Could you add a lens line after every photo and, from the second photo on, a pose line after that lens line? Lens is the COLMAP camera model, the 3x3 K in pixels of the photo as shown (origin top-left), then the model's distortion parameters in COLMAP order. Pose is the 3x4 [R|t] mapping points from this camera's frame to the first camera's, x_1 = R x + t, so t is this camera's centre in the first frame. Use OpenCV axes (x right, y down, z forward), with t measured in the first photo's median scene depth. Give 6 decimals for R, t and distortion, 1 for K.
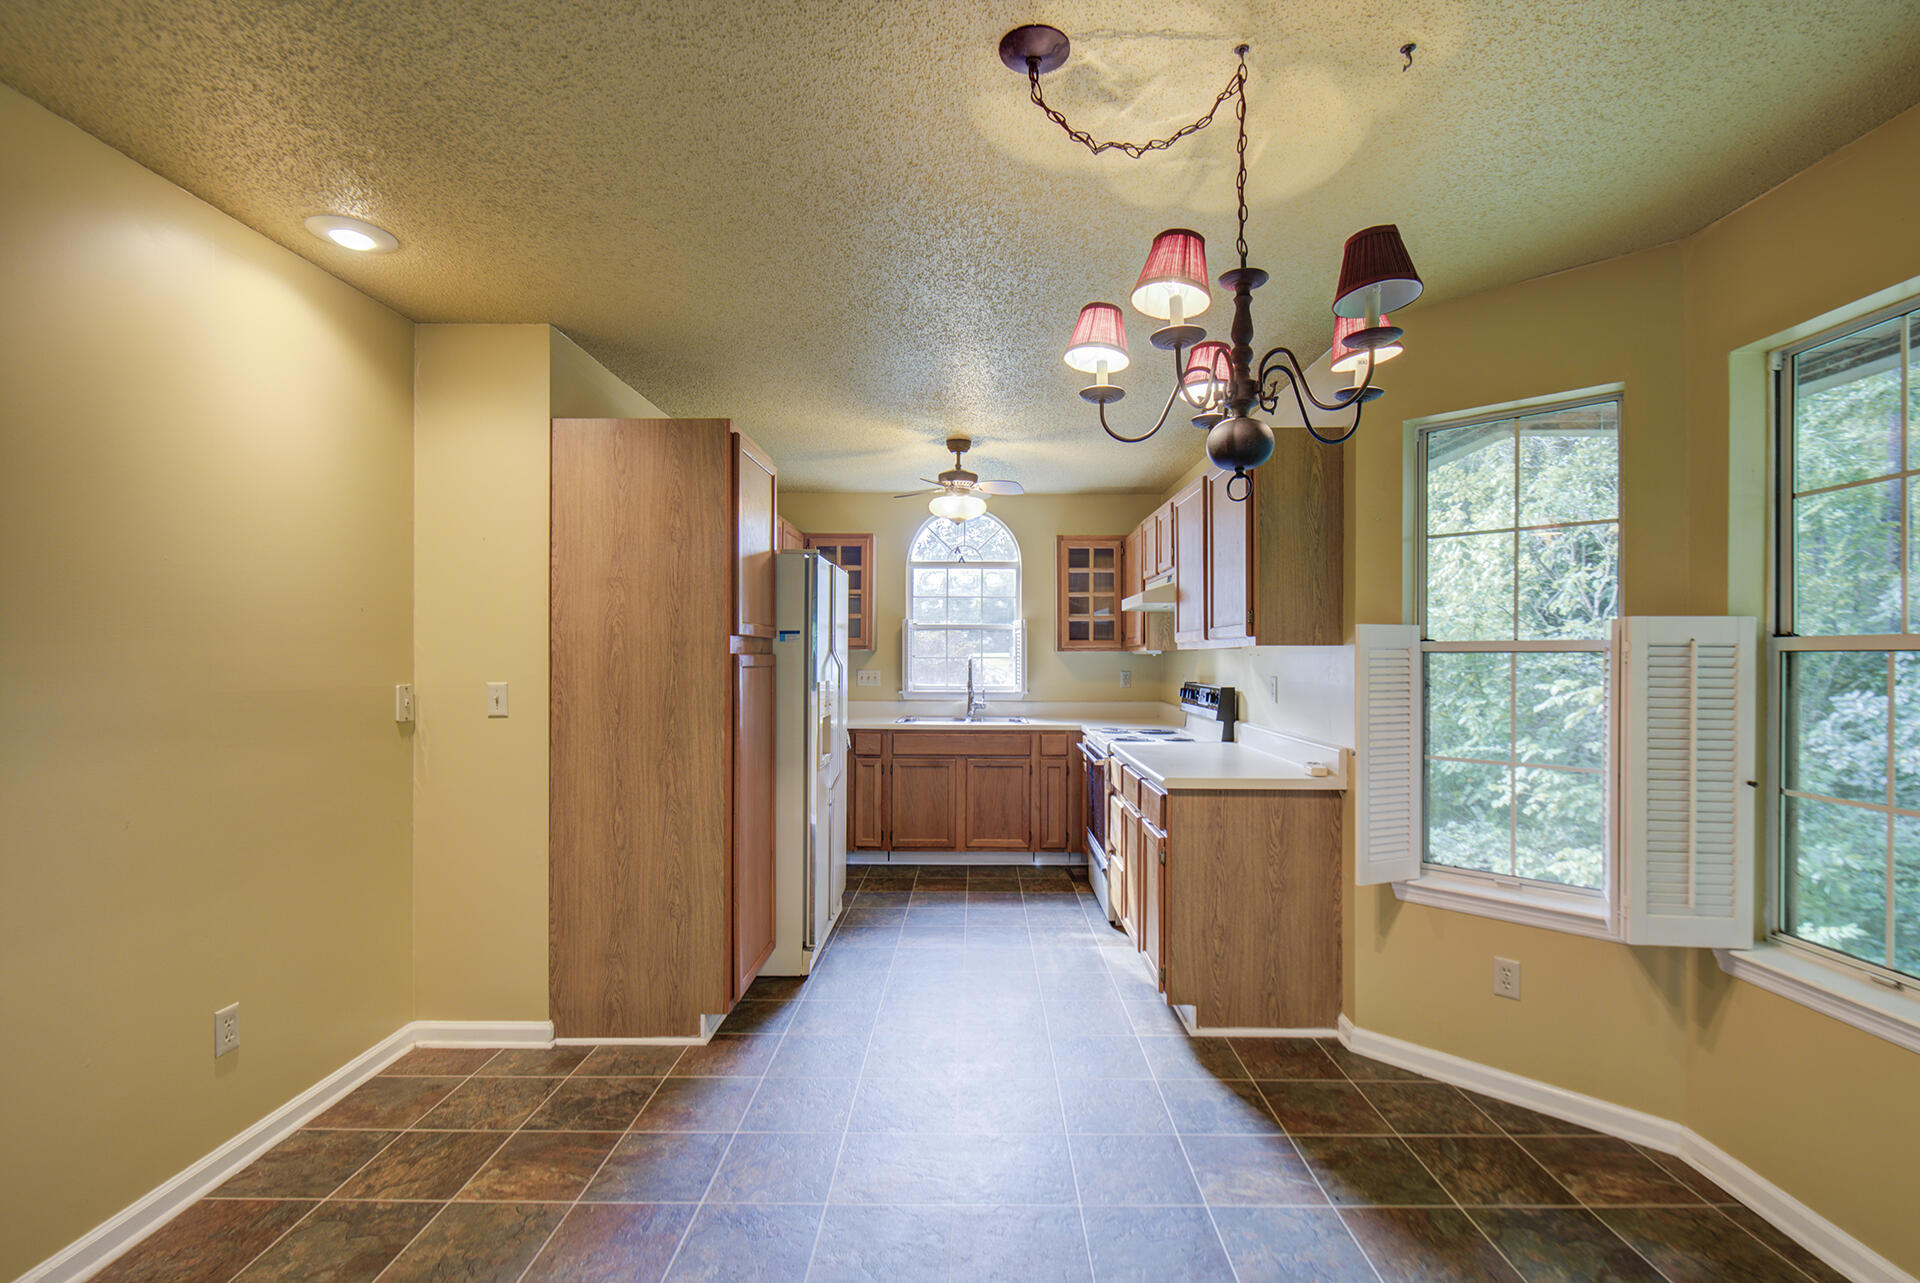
lens RADIAL K [[868.9, 0, 971.0], [0, 868.9, 654.5], [0, 0, 1]] dist [-0.002075, -0.001562]
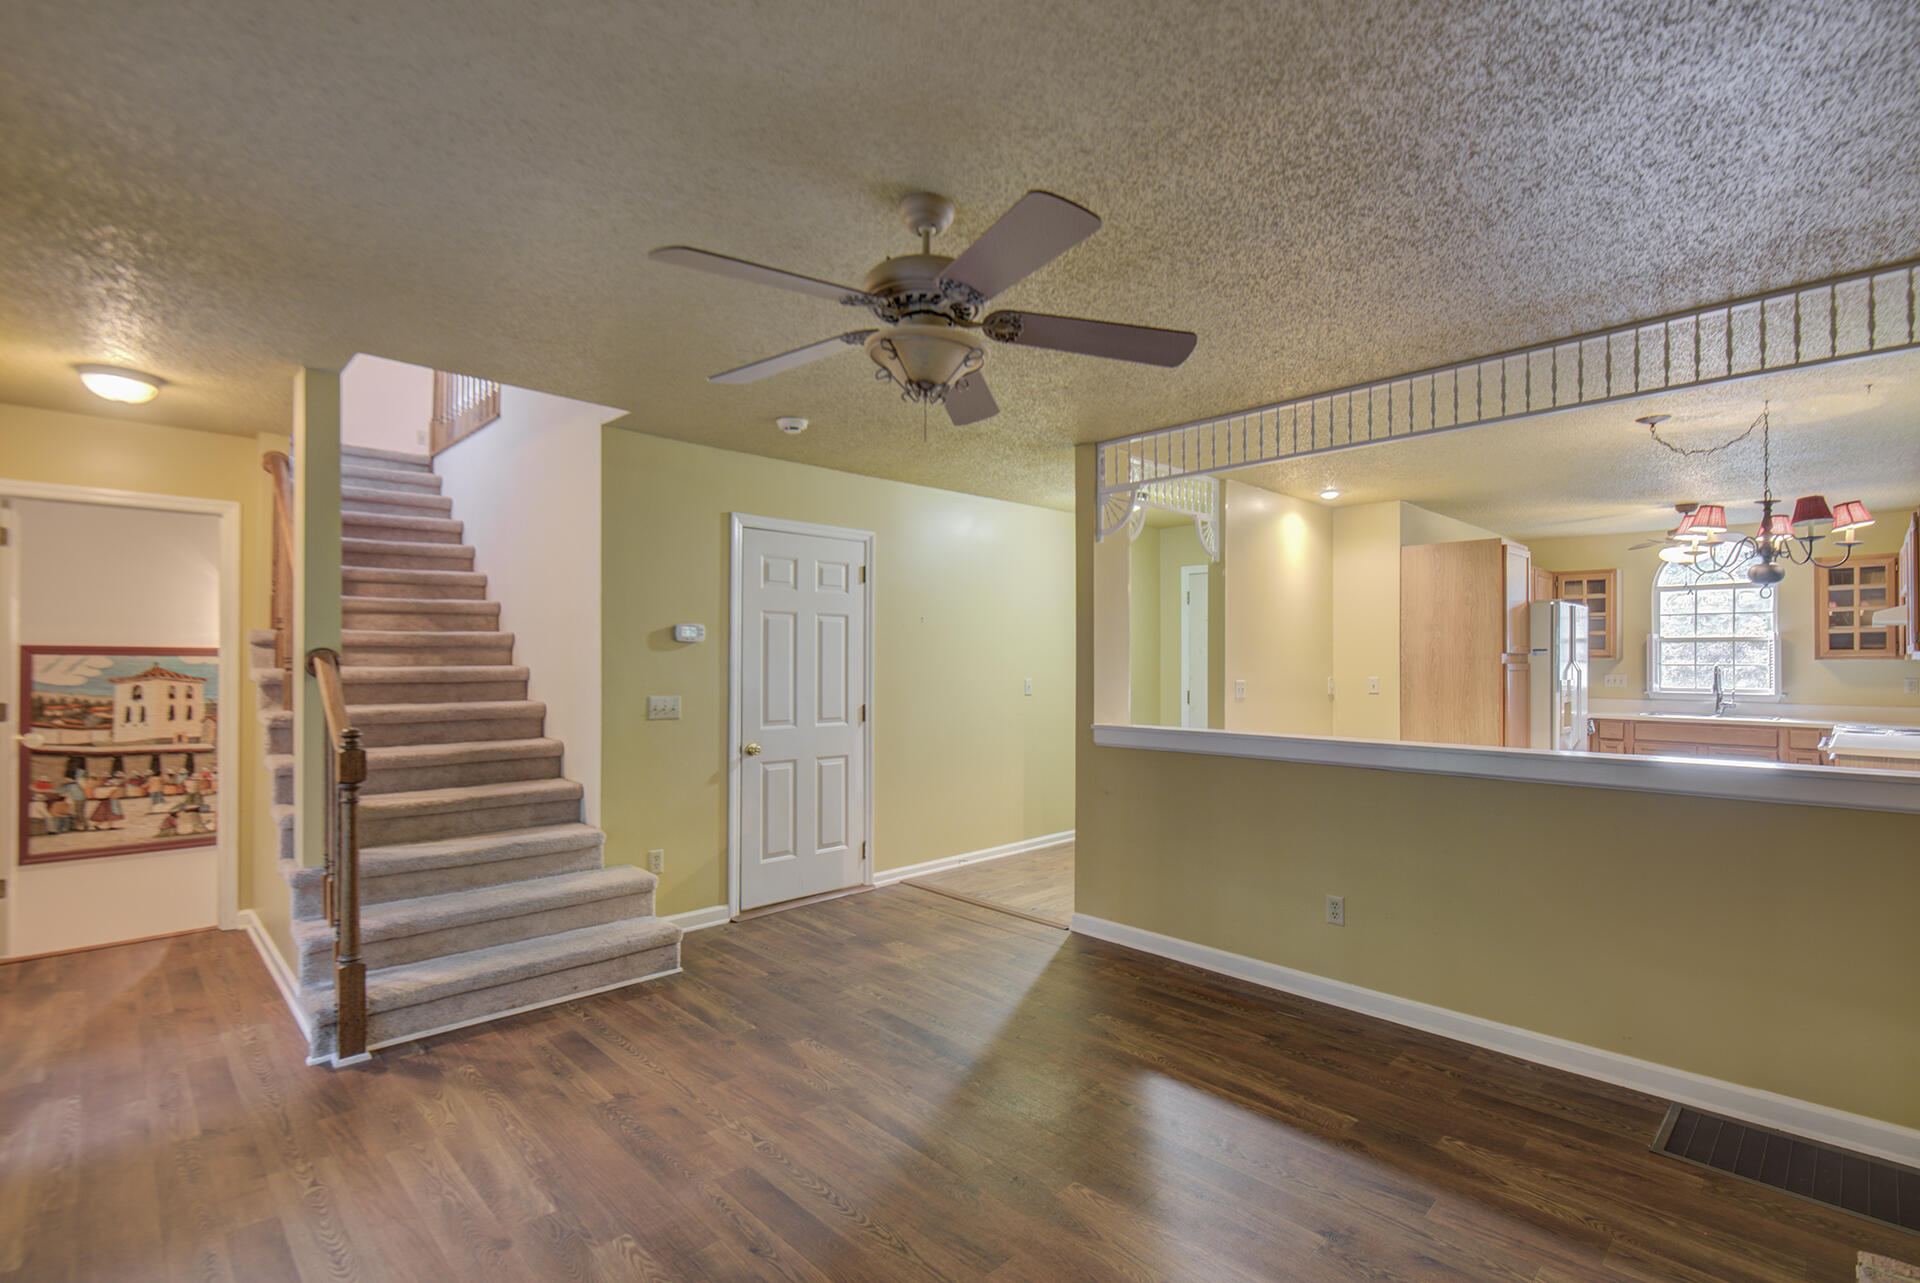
lens RADIAL K [[868.9, 0, 971.0], [0, 868.9, 654.5], [0, 0, 1]] dist [-0.002075, -0.001562]
pose [[0.701182, -0.004650, -0.712967, 0.148807], [0.001105, 0.999985, -0.005434, -0.006294], [0.712981, 0.003023, 0.701177, -0.658826]]
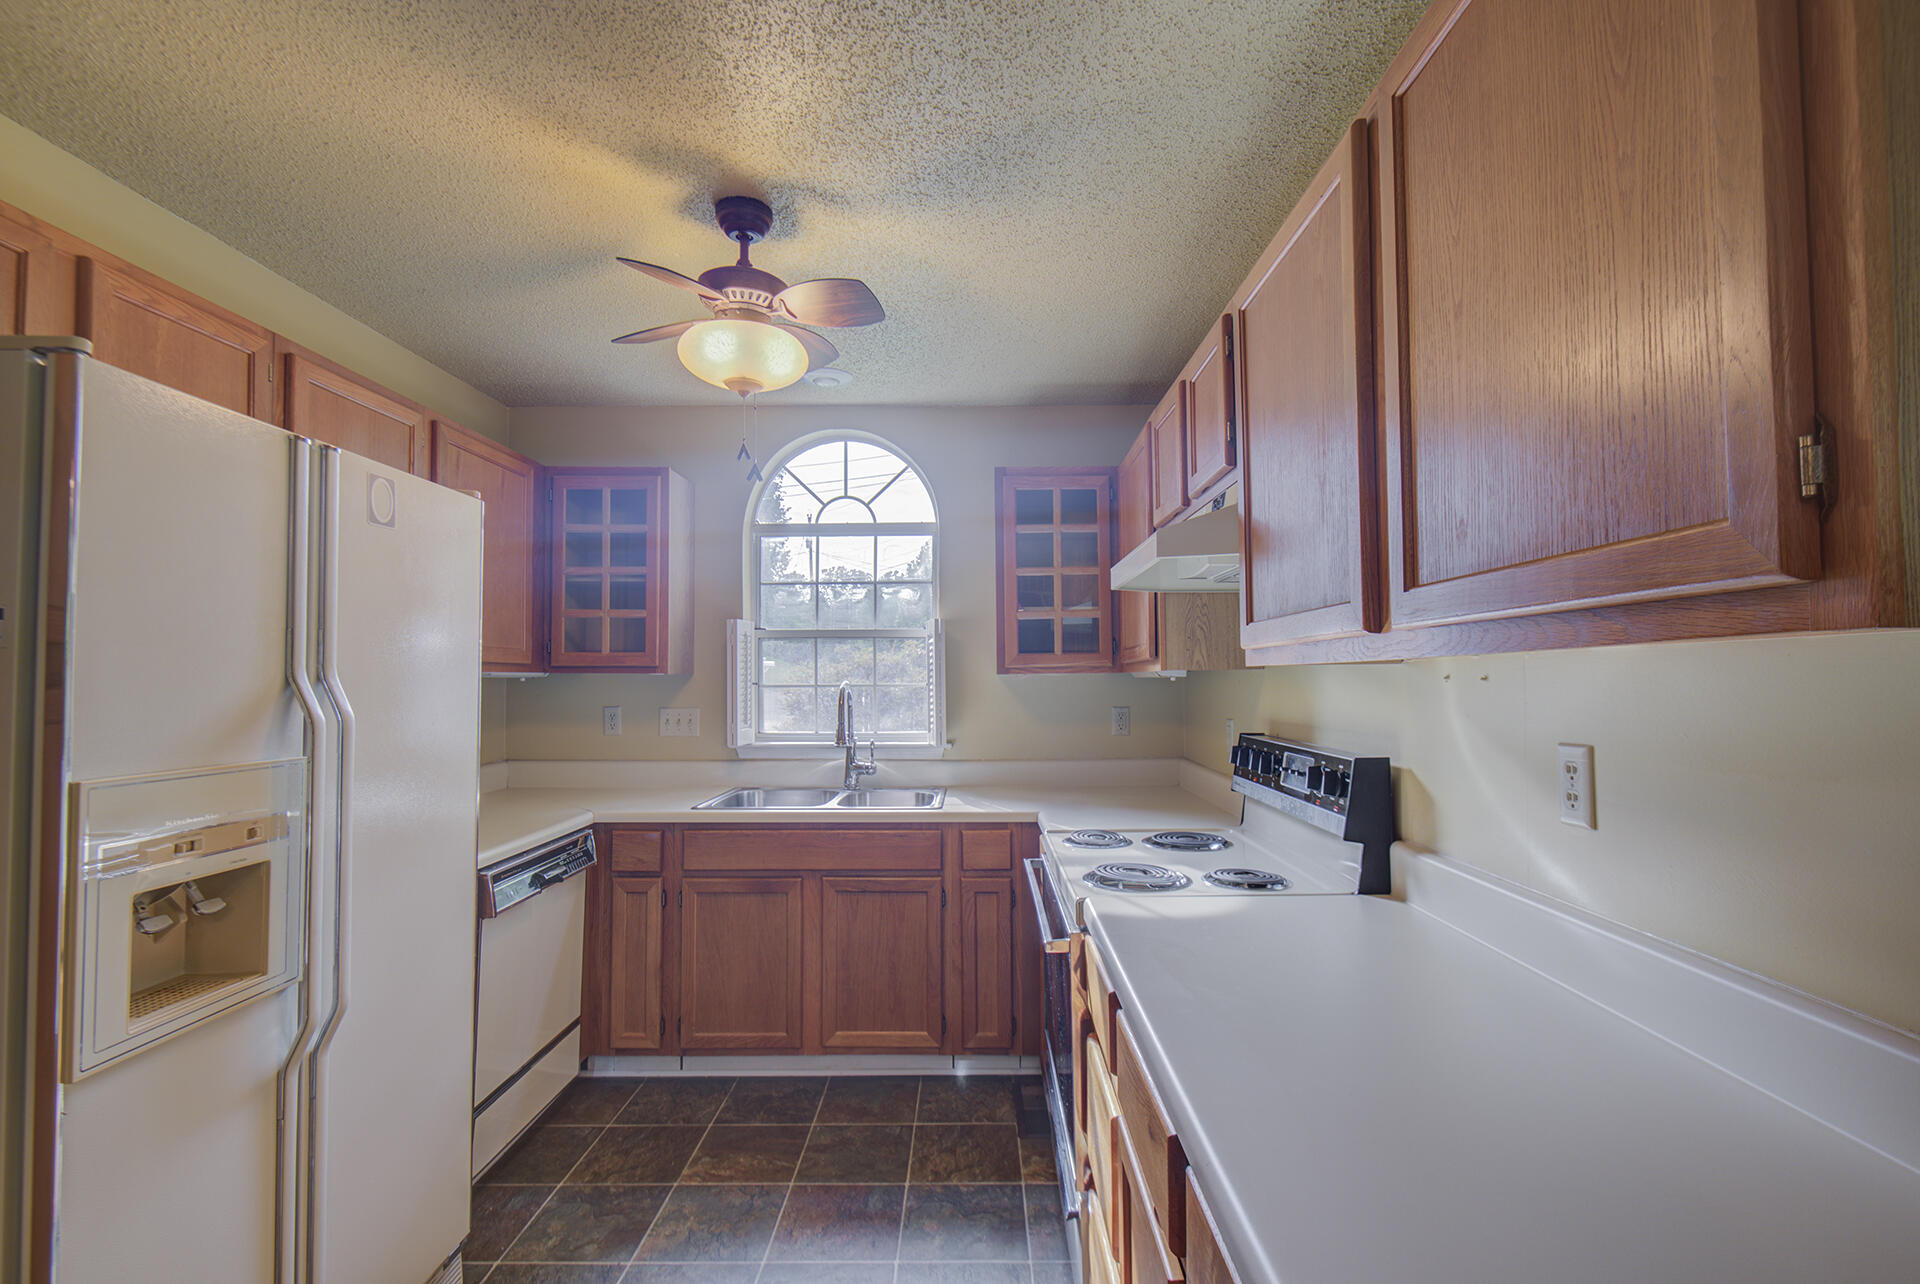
lens RADIAL K [[868.9, 0, 971.0], [0, 868.9, 655.0], [0, 0, 1]] dist [-0.002075, -0.001562]
pose [[0.999964, -0.007542, 0.003933, 0.089525], [0.007645, 0.999604, -0.027097, -0.000647], [-0.003727, 0.027126, 0.999625, 0.495136]]
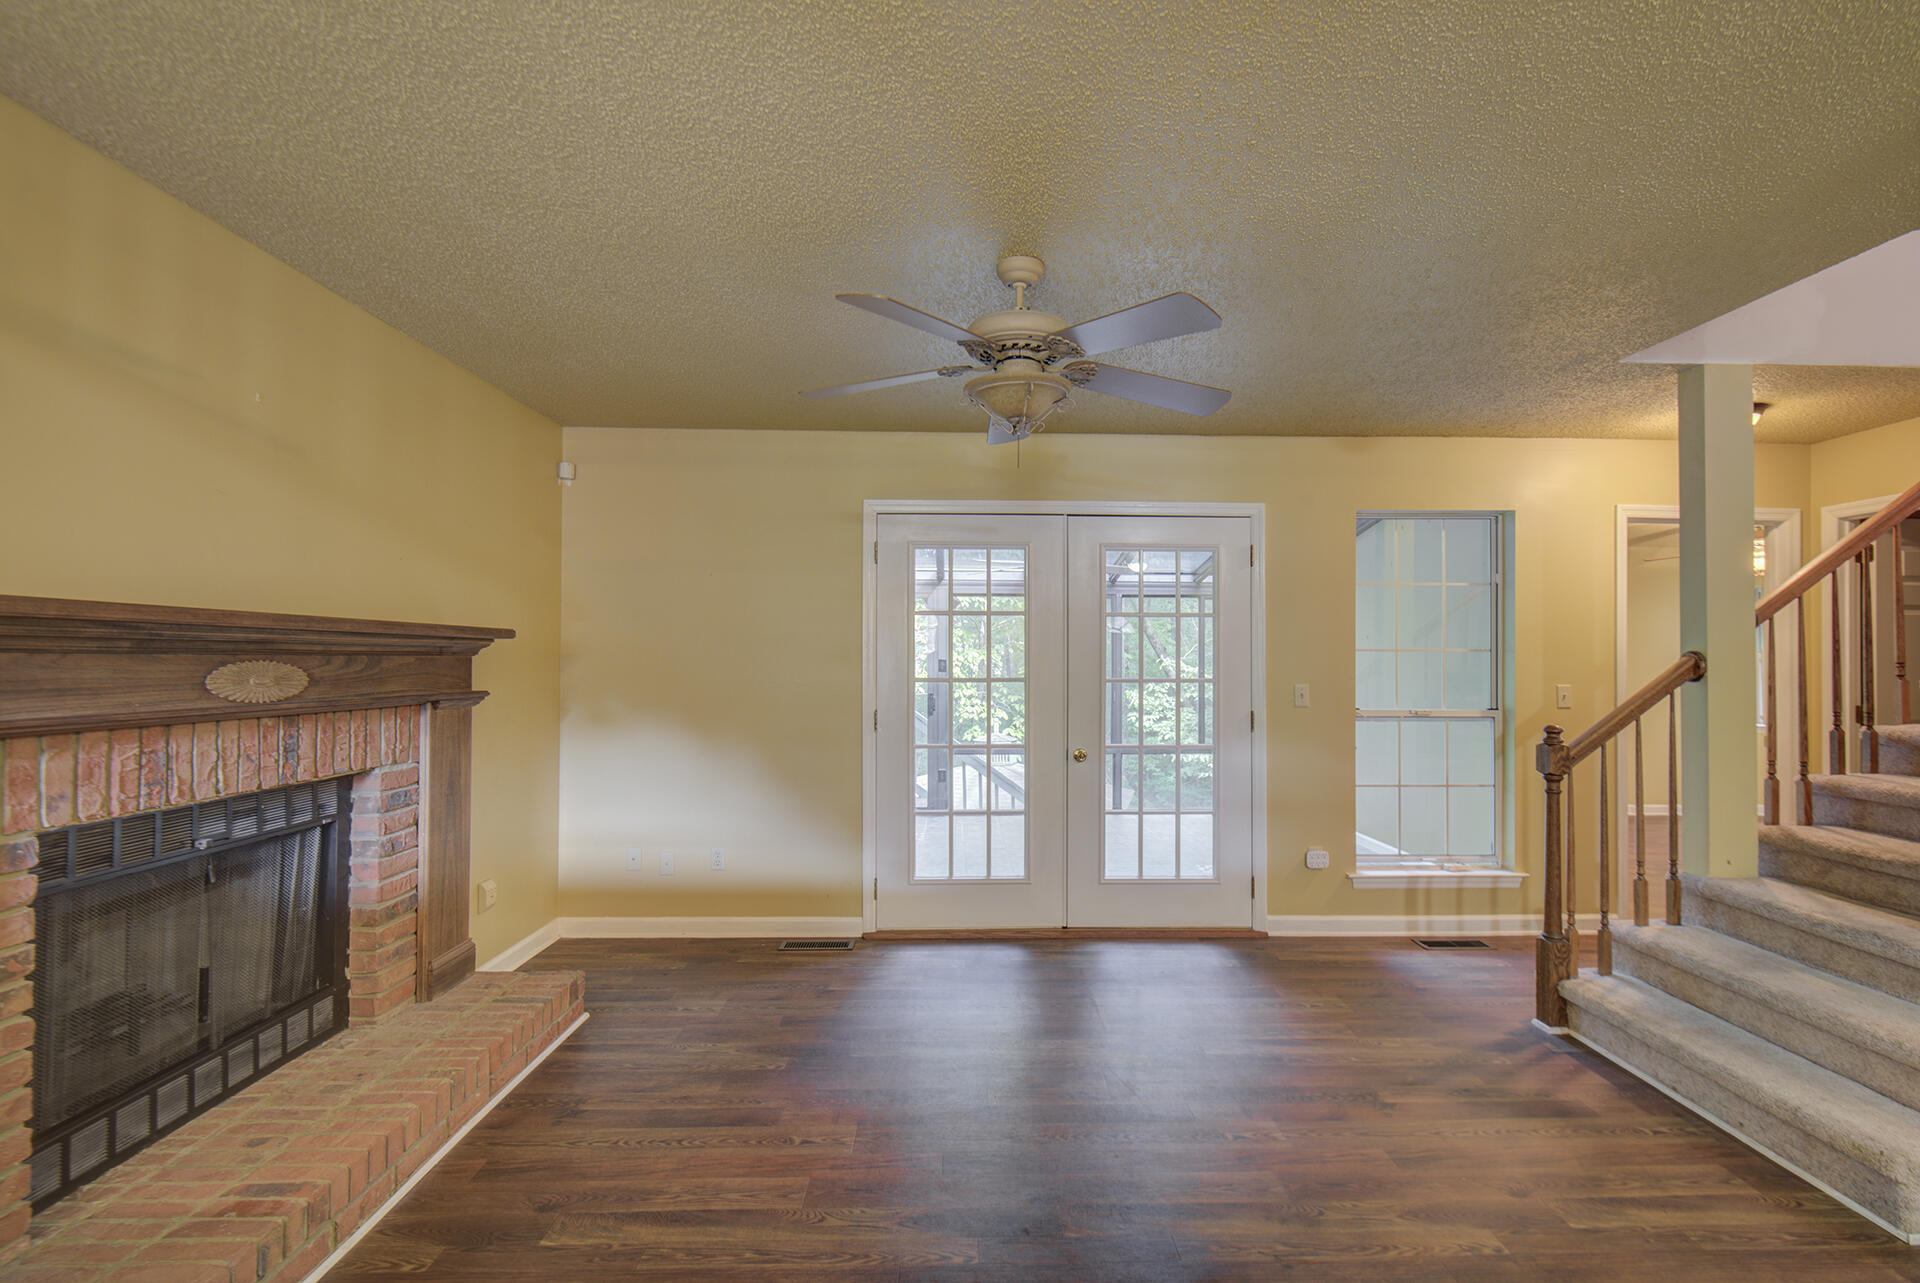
lens RADIAL K [[868.9, 0, 971.0], [0, 868.9, 654.5], [0, 0, 1]] dist [-0.002075, -0.001562]
pose [[-0.999640, -0.006667, -0.025996, -0.119130], [-0.006350, 0.999905, -0.012255, 0.000095], [0.026075, -0.012086, -0.999587, 0.080901]]
